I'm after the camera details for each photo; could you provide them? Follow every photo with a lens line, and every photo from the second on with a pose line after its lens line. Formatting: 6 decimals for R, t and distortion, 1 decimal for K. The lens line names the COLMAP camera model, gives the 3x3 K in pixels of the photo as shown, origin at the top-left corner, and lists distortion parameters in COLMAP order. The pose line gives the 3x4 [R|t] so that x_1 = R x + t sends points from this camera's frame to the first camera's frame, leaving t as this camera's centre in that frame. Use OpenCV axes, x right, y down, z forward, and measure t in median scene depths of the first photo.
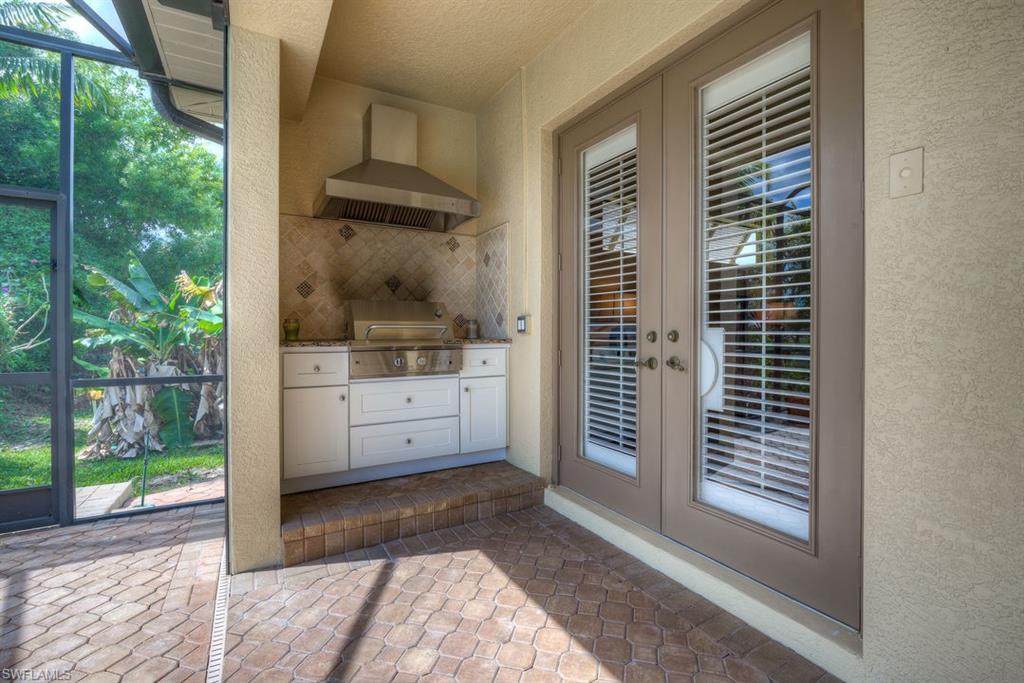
lens RADIAL K [[468.1, 0, 515.2], [0, 468.1, 334.8], [0, 0, 1]] dist [-0.005646, -0.000483]
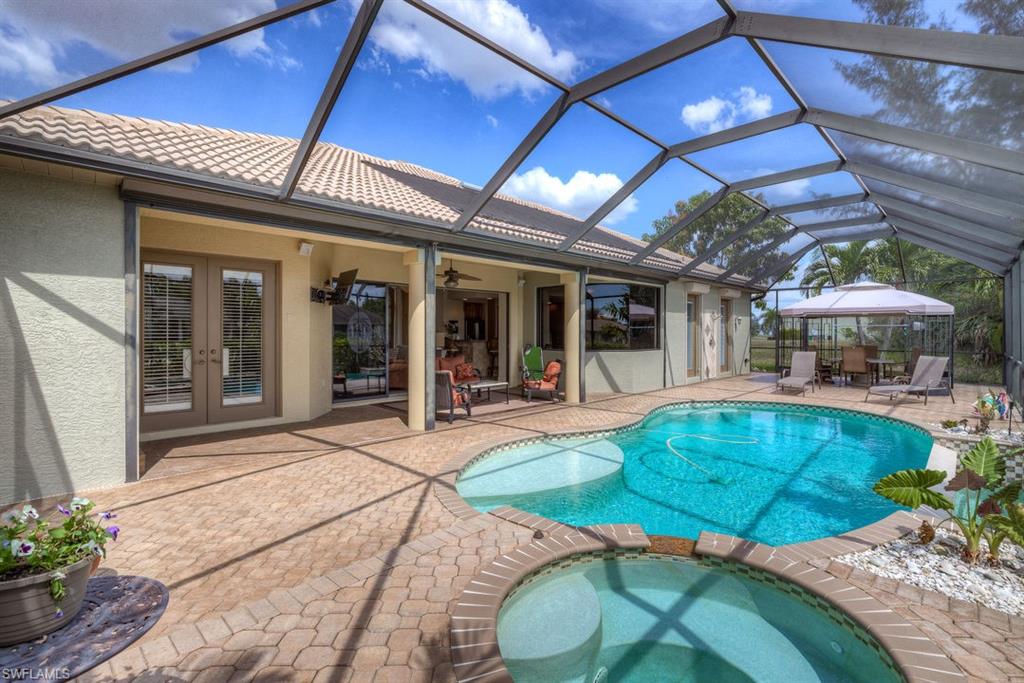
lens RADIAL K [[468.1, 0, 512.1], [0, 468.1, 339.1], [0, 0, 1]] dist [-0.005646, -0.000483]
pose [[-0.269315, -0.003391, 0.963046, -1.603239], [0.005256, 0.999974, 0.004991, -0.042410], [-0.963038, 0.006406, -0.269290, 0.008233]]
